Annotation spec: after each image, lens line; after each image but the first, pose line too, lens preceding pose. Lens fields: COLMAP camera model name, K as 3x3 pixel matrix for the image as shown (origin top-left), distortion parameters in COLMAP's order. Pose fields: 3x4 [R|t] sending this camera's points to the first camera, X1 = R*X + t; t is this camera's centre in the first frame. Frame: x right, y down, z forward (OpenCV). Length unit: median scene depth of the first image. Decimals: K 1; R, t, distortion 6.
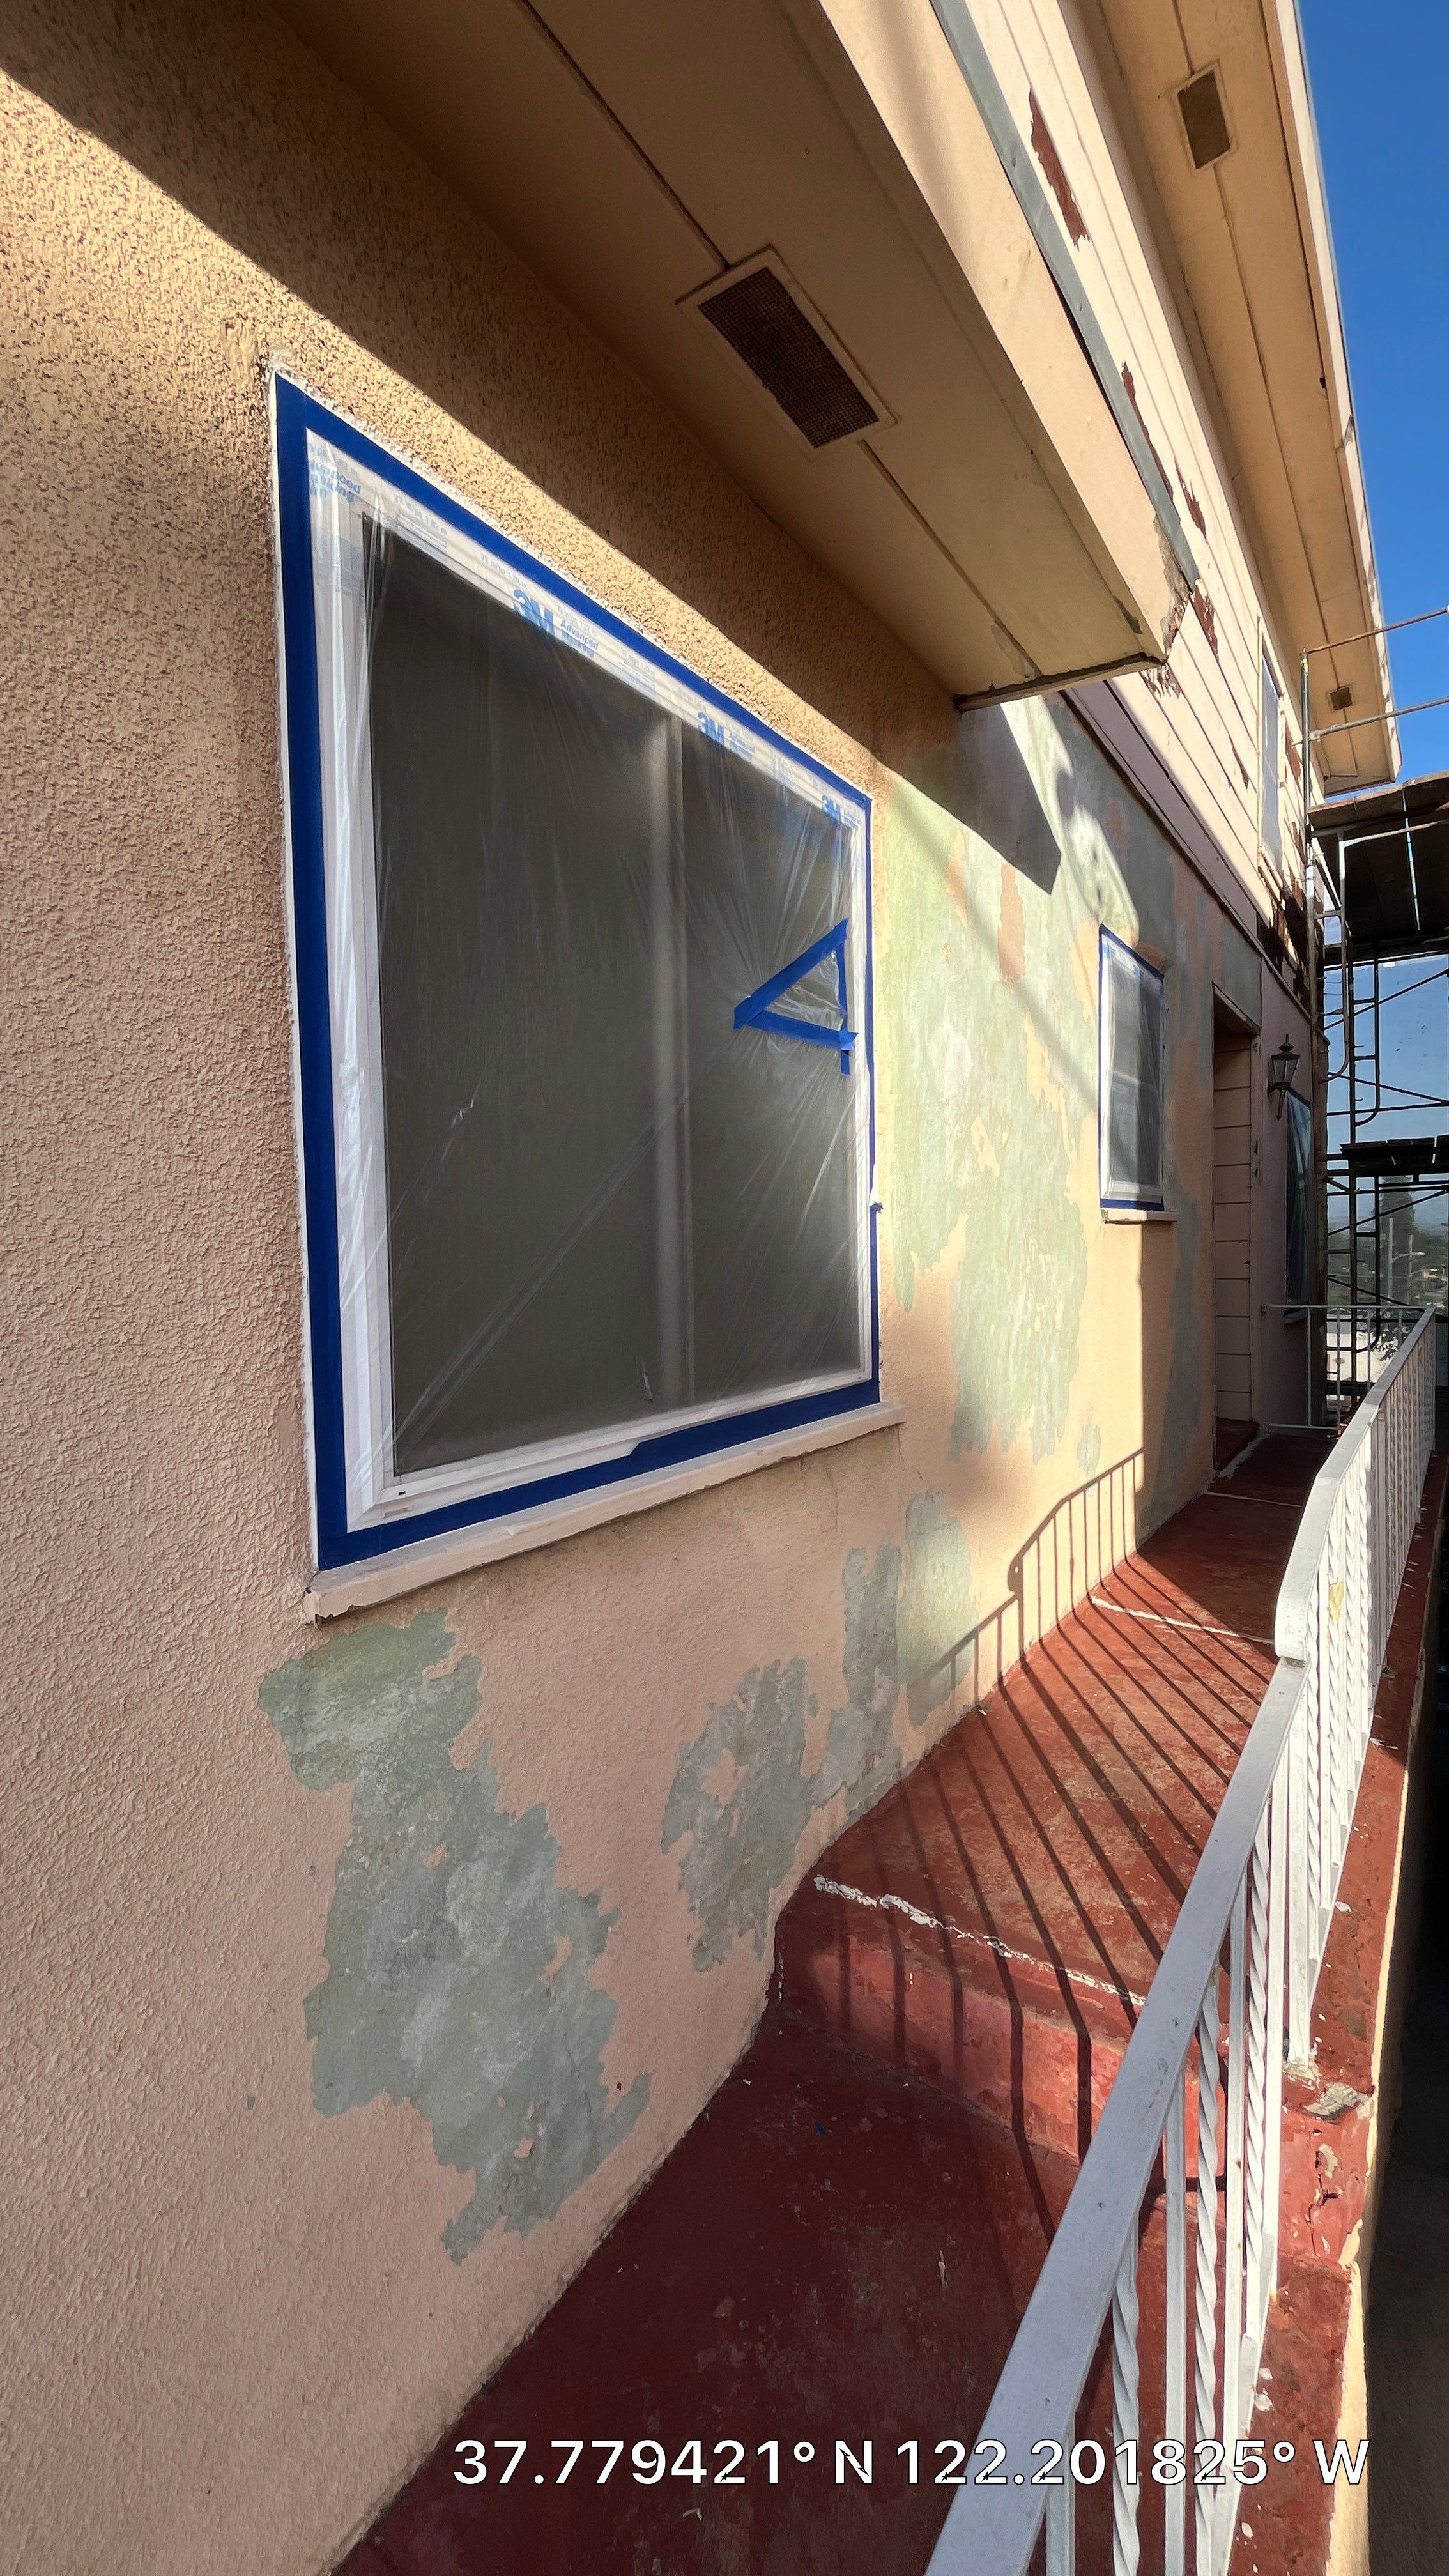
lens RADIAL K [[1033.6, 0, 724.5], [0, 1033.6, 1288.0], [0, 0, 1]] dist [-0.003373, -0.000129]
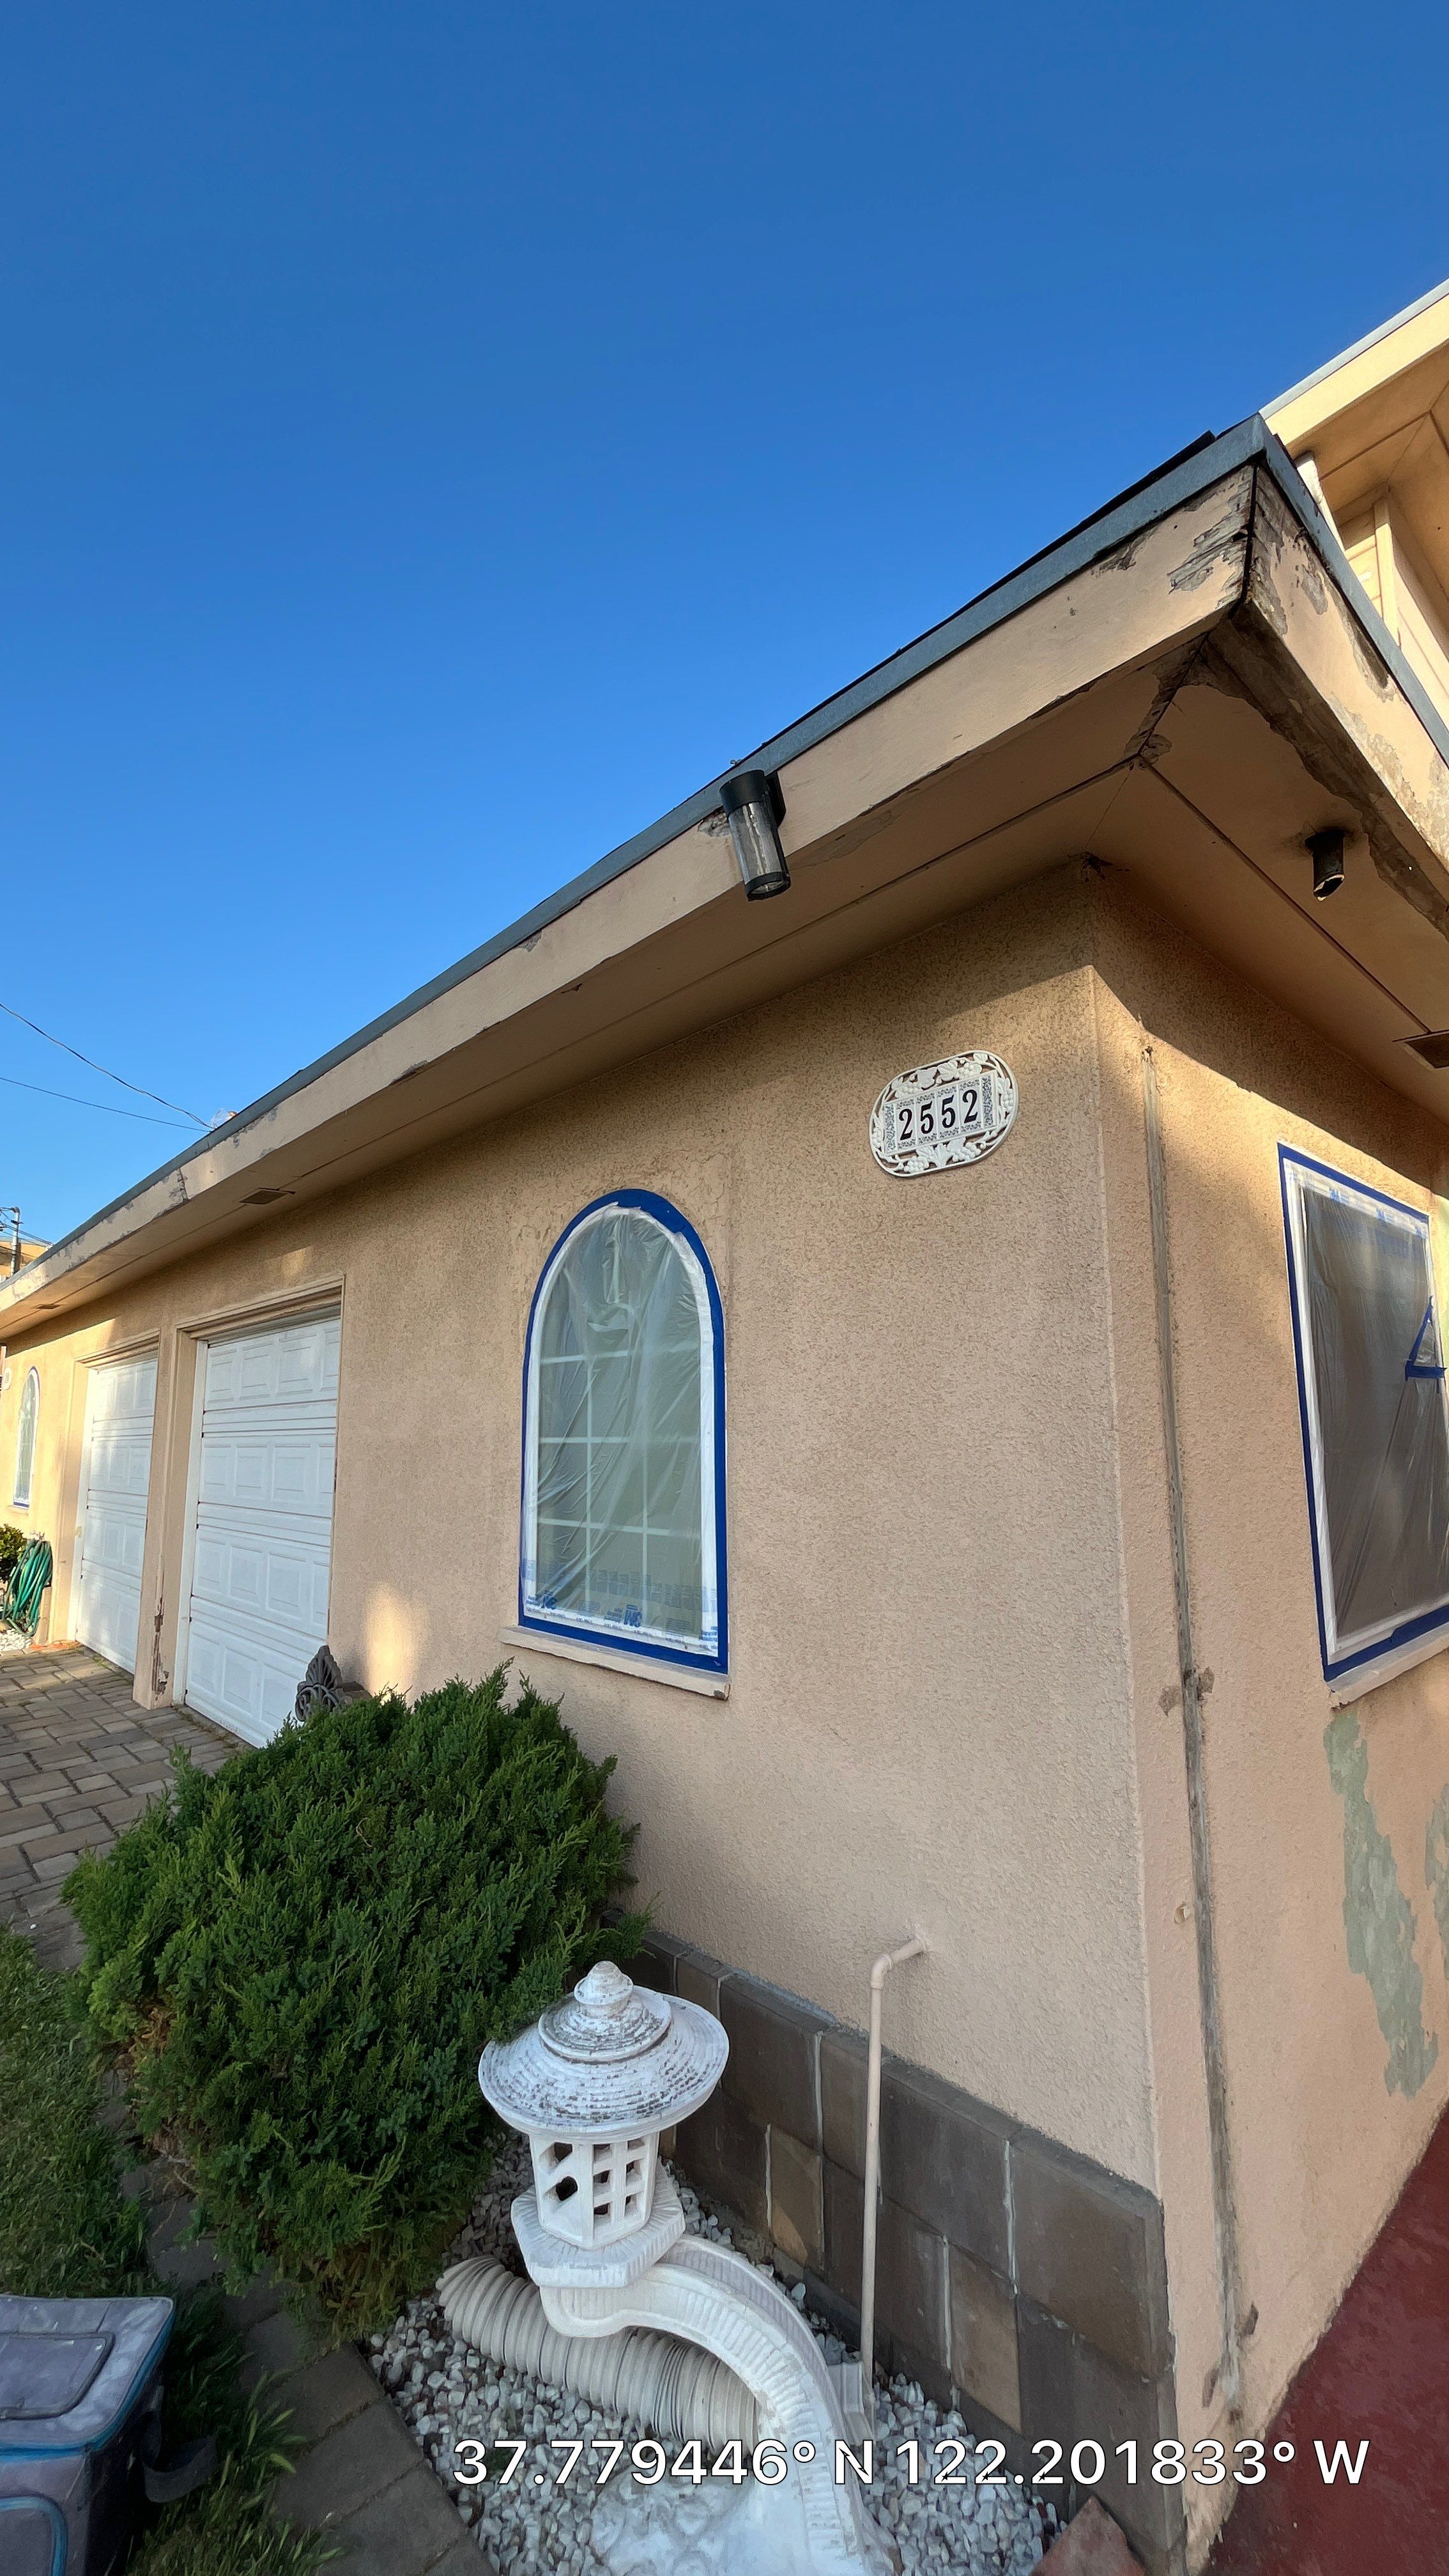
lens RADIAL K [[1033.6, 0, 724.5], [0, 1033.6, 1288.0], [0, 0, 1]] dist [-0.003373, -0.000129]
pose [[0.977987, -0.016717, -0.207995, -1.019598], [-0.022249, 0.982749, -0.183601, -0.087565], [0.207476, 0.184187, 0.960744, -1.256164]]
